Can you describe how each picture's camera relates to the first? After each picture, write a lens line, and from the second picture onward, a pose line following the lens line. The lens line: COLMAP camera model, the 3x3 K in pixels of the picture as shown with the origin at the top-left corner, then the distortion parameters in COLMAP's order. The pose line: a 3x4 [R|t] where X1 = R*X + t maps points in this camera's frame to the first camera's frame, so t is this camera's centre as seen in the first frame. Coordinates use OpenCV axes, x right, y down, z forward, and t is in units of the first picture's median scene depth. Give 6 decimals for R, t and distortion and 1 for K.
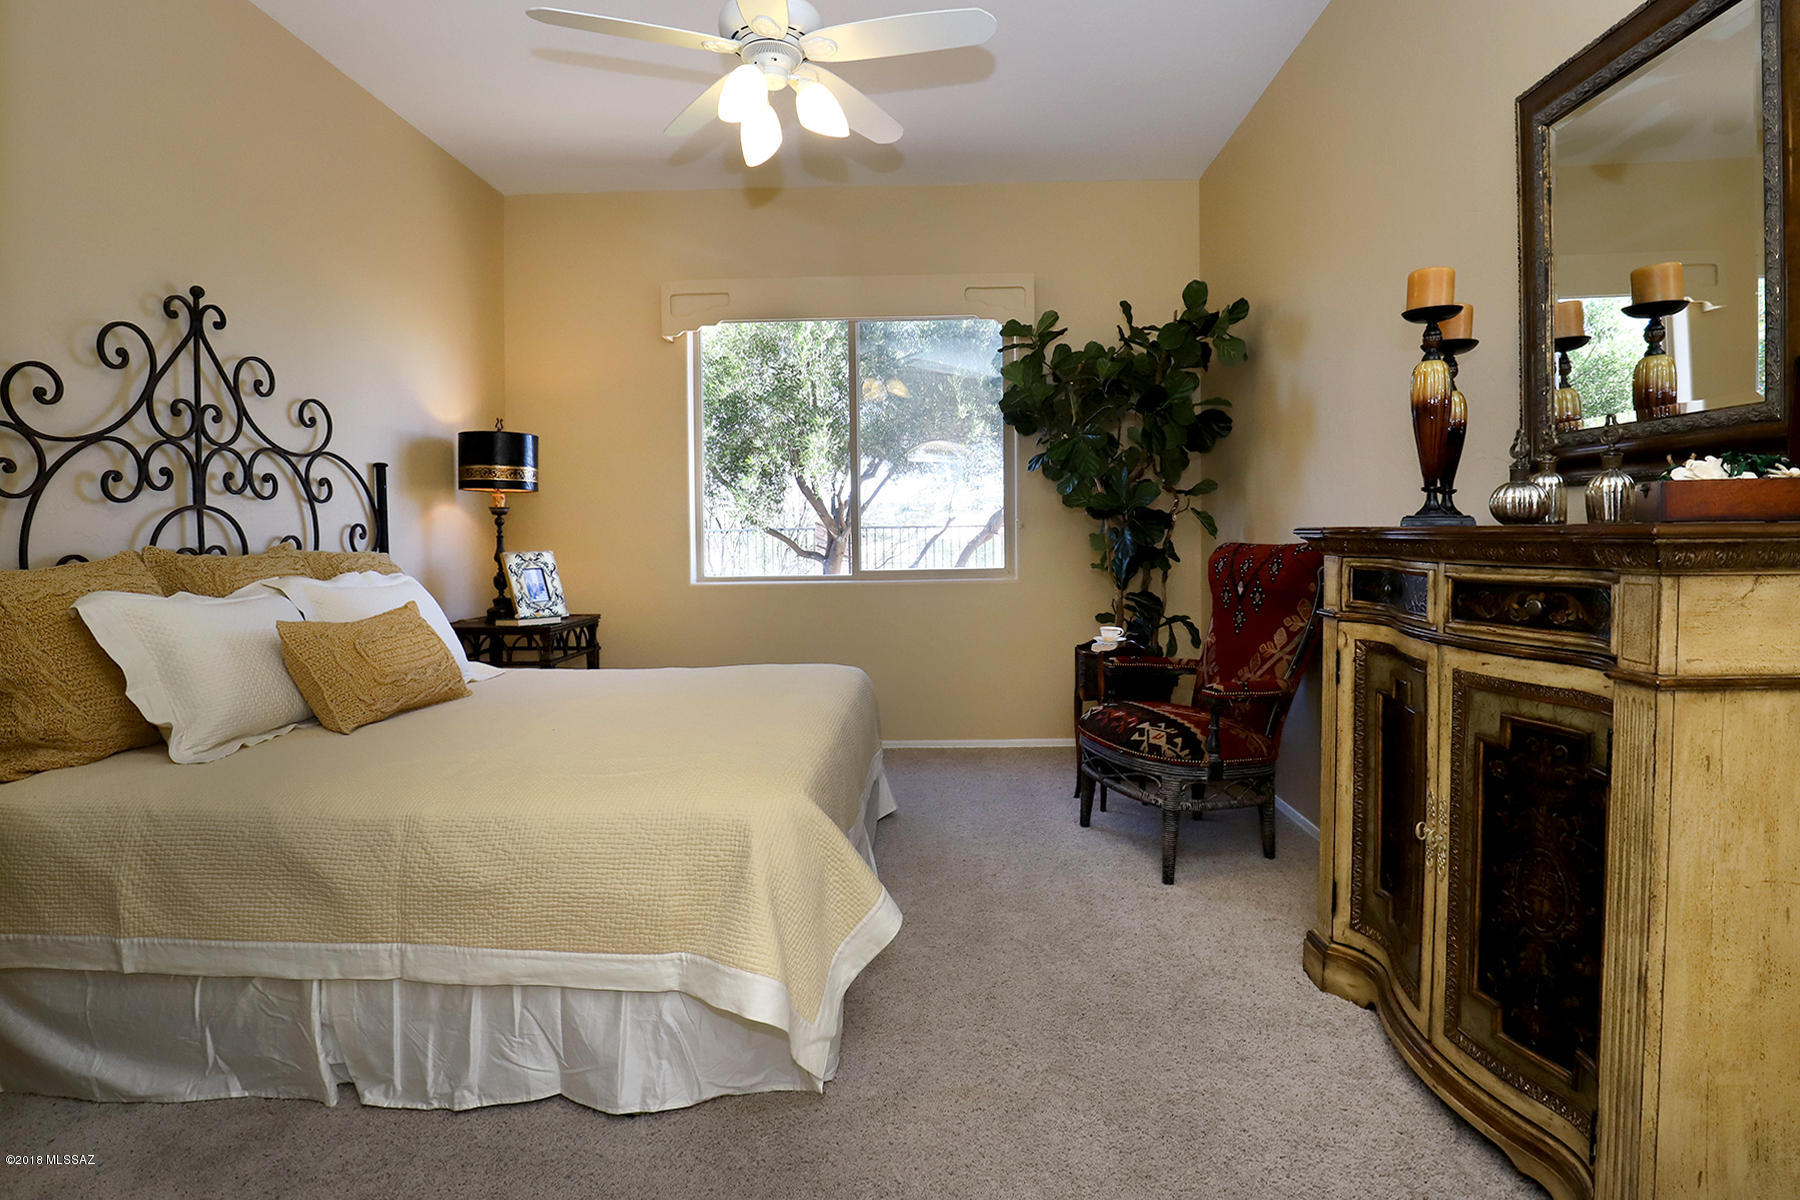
lens RADIAL K [[934.1, 0, 738.7], [0, 934.1, 570.4], [0, 0, 1]] dist [-0.029612, -0.000379]
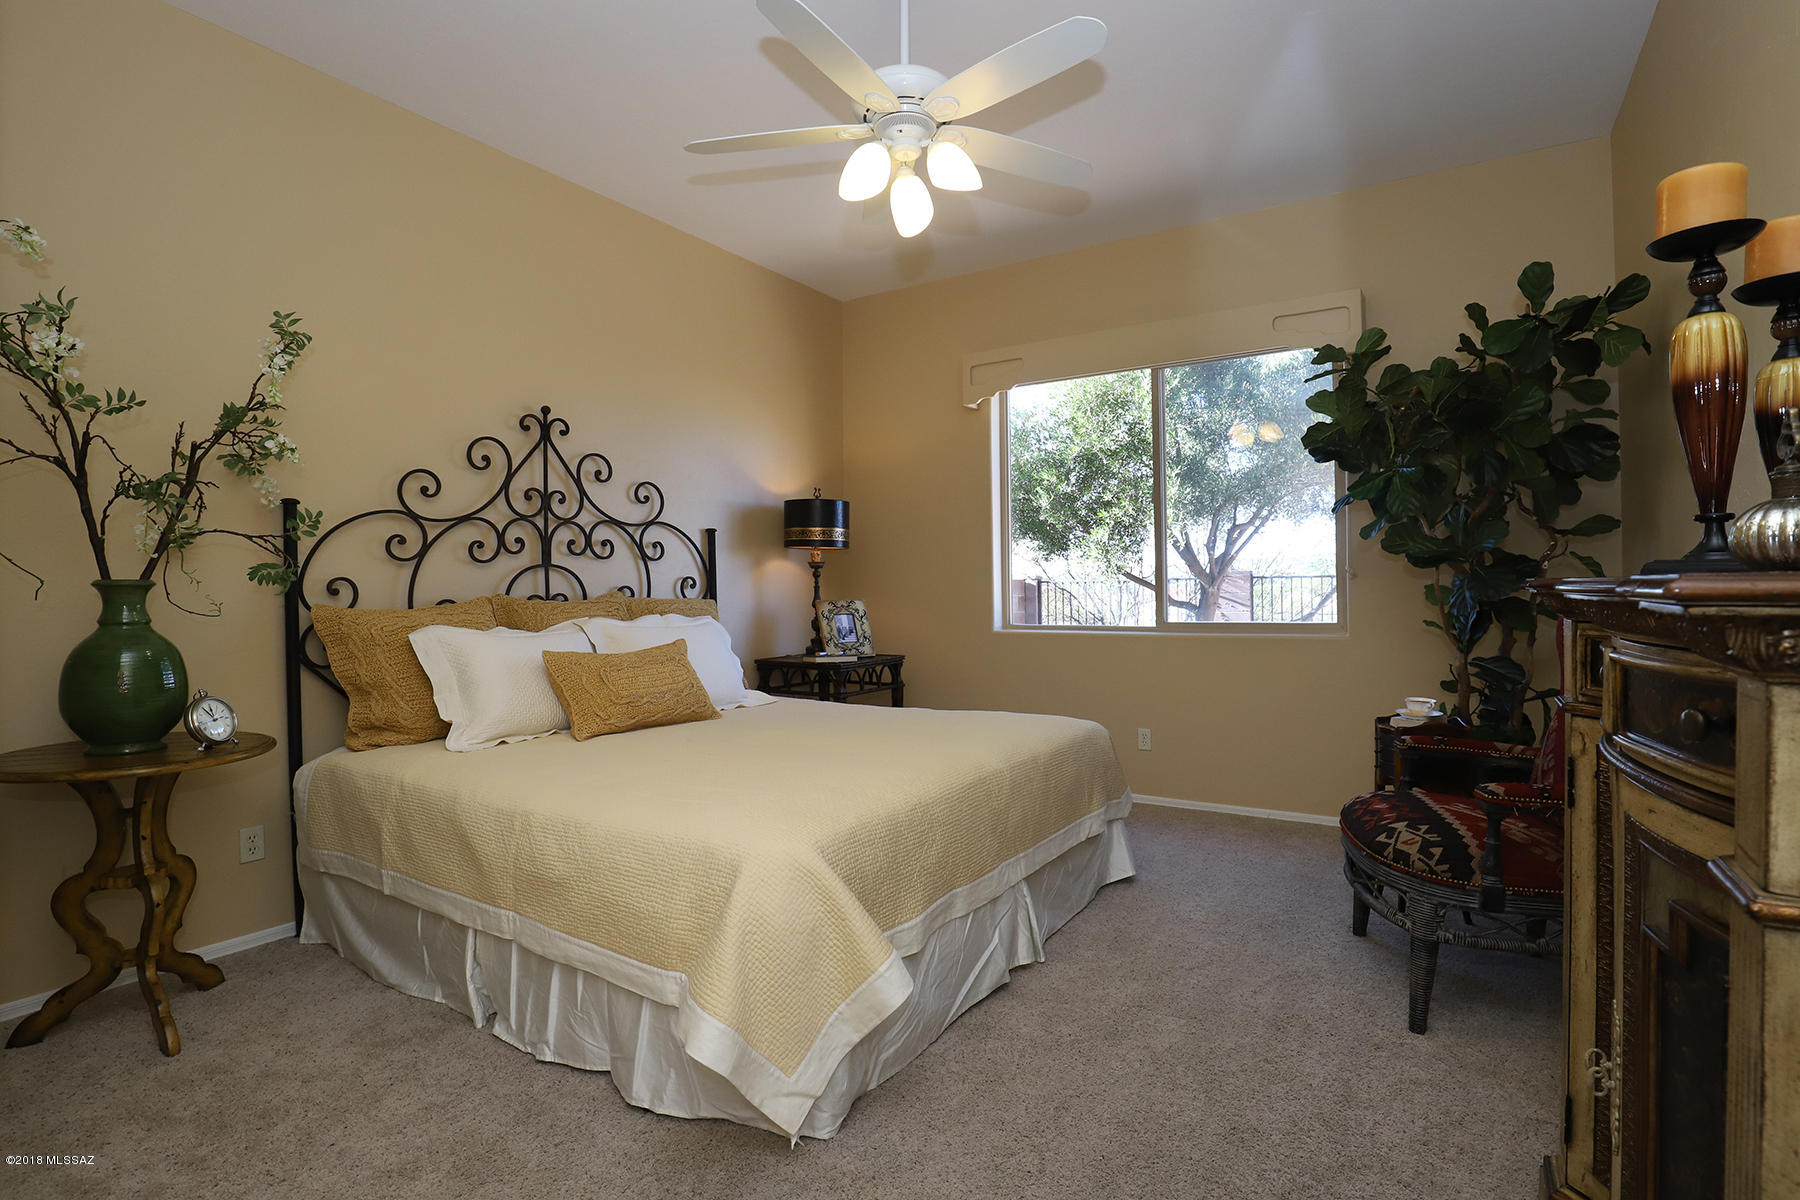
lens RADIAL K [[786.7, 0, 903.1], [0, 786.7, 593.2], [0, 0, 1]] dist [-0.024408, -0.000103]
pose [[0.876880, 0.006637, -0.480664, 0.402401], [-0.018274, 0.999642, -0.019535, -0.012693], [0.480362, 0.025914, 0.876687, 0.211165]]
